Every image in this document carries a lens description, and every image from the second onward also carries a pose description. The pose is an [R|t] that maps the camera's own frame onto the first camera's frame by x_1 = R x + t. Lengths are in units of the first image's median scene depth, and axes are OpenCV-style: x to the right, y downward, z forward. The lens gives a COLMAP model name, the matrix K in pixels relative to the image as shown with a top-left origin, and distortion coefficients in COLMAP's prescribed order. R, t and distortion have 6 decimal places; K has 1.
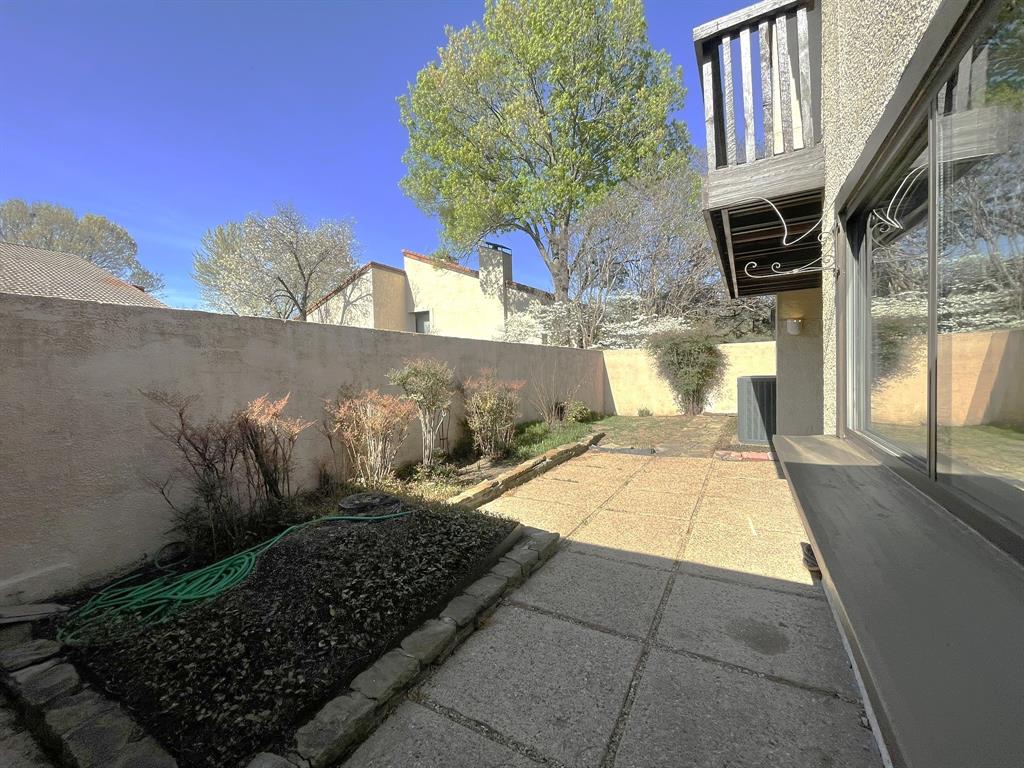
lens RADIAL K [[411.2, 0, 516.6], [0, 411.2, 386.8], [0, 0, 1]] dist [0.000729, -0.000368]
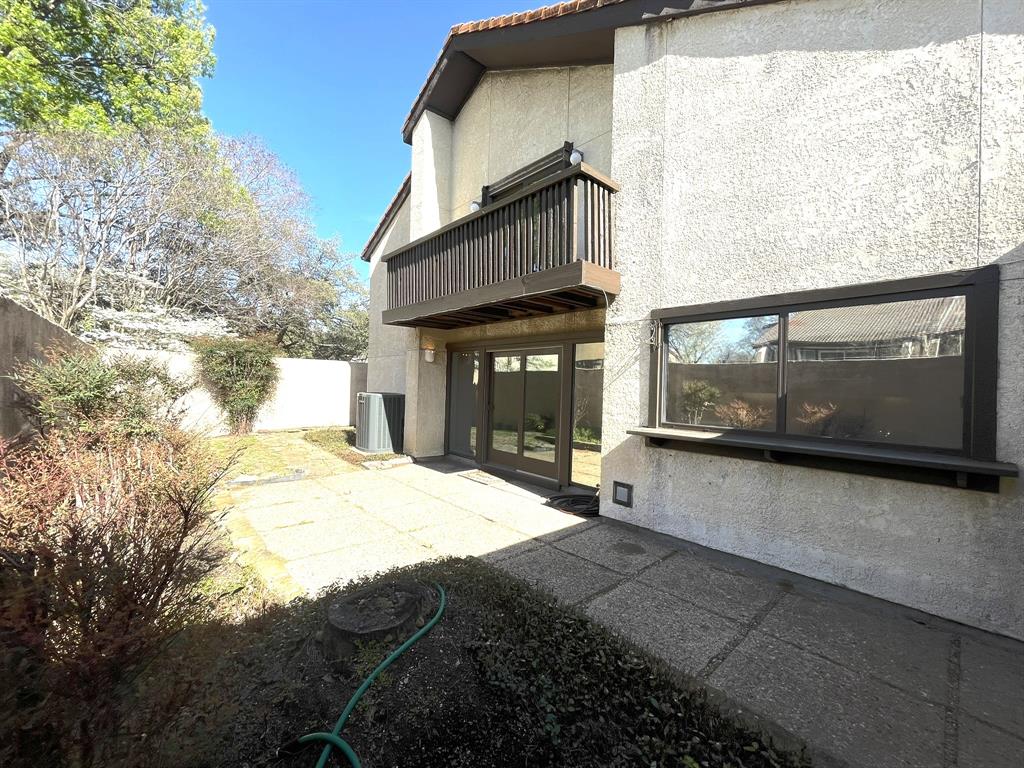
lens RADIAL K [[411.2, 0, 514.7], [0, 411.2, 387.6], [0, 0, 1]] dist [0.000729, -0.000368]
pose [[0.322460, 0.028437, 0.946156, -0.689367], [0.002628, 0.999518, -0.030936, -0.005754], [-0.946579, 0.012462, 0.322230, 0.513461]]
